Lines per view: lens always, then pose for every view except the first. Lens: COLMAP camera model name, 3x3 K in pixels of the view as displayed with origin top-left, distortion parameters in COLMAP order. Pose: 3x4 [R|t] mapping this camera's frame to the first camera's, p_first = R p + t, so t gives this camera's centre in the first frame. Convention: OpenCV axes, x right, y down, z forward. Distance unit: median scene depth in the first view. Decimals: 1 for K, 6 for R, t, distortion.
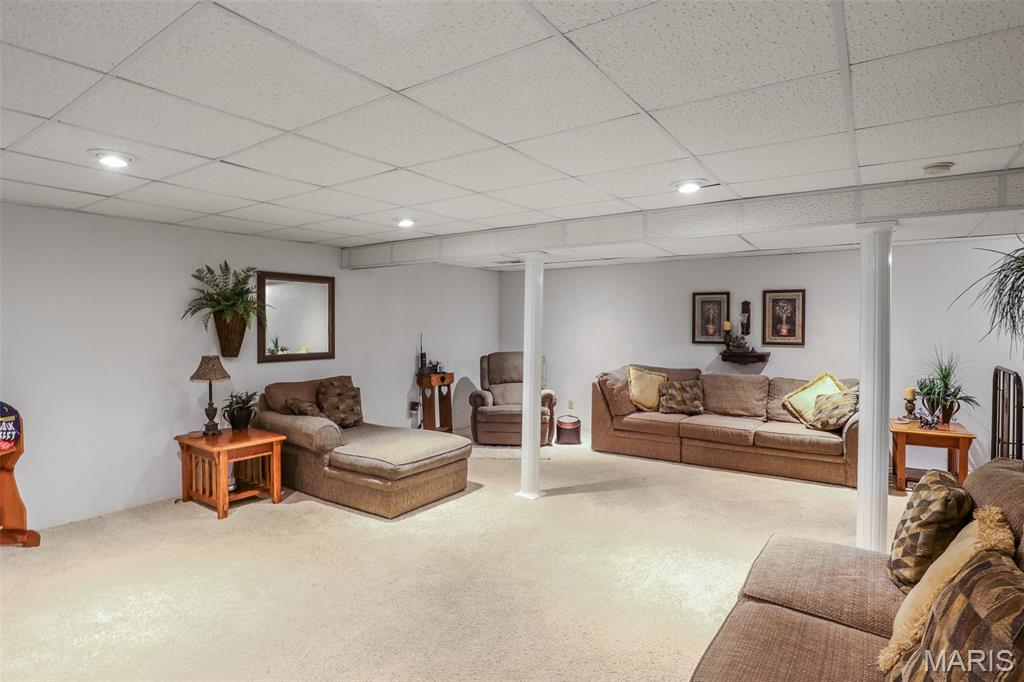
lens RADIAL K [[530.0, 0, 512.0], [0, 530.0, 341.0], [0, 0, 1]] dist [0.000603, 0.000117]
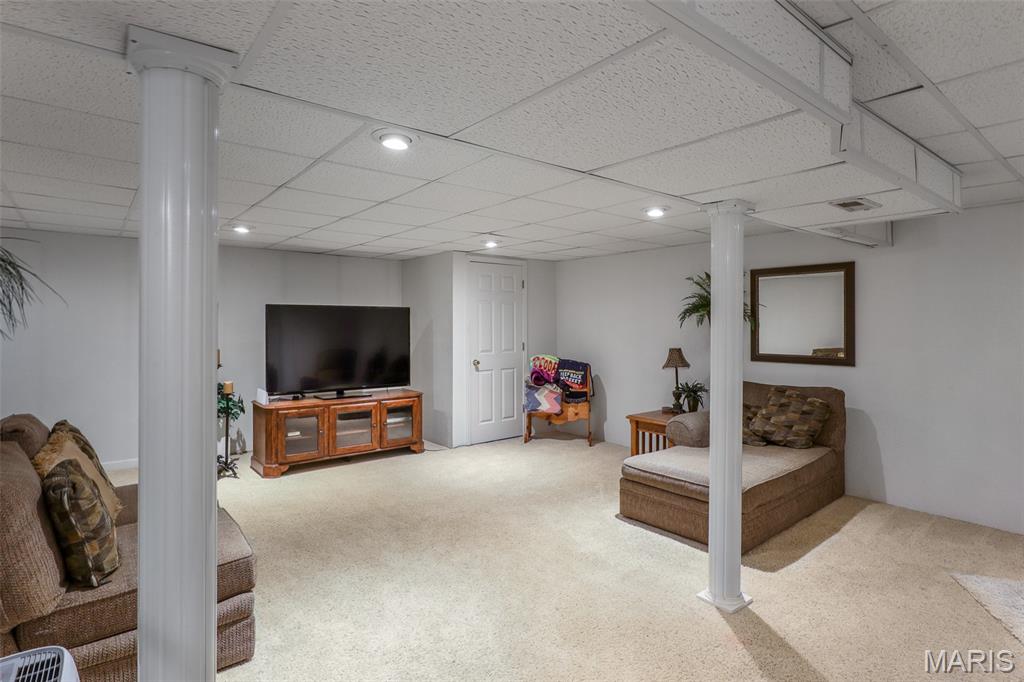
lens RADIAL K [[532.9, 0, 509.0], [0, 532.9, 321.3], [0, 0, 1]] dist [0.020326, -0.000509]
pose [[-0.276095, -0.006690, -0.961107, 0.738189], [-0.028629, 0.999589, 0.001266, -0.025695], [0.960704, 0.027865, -0.276173, 0.970172]]
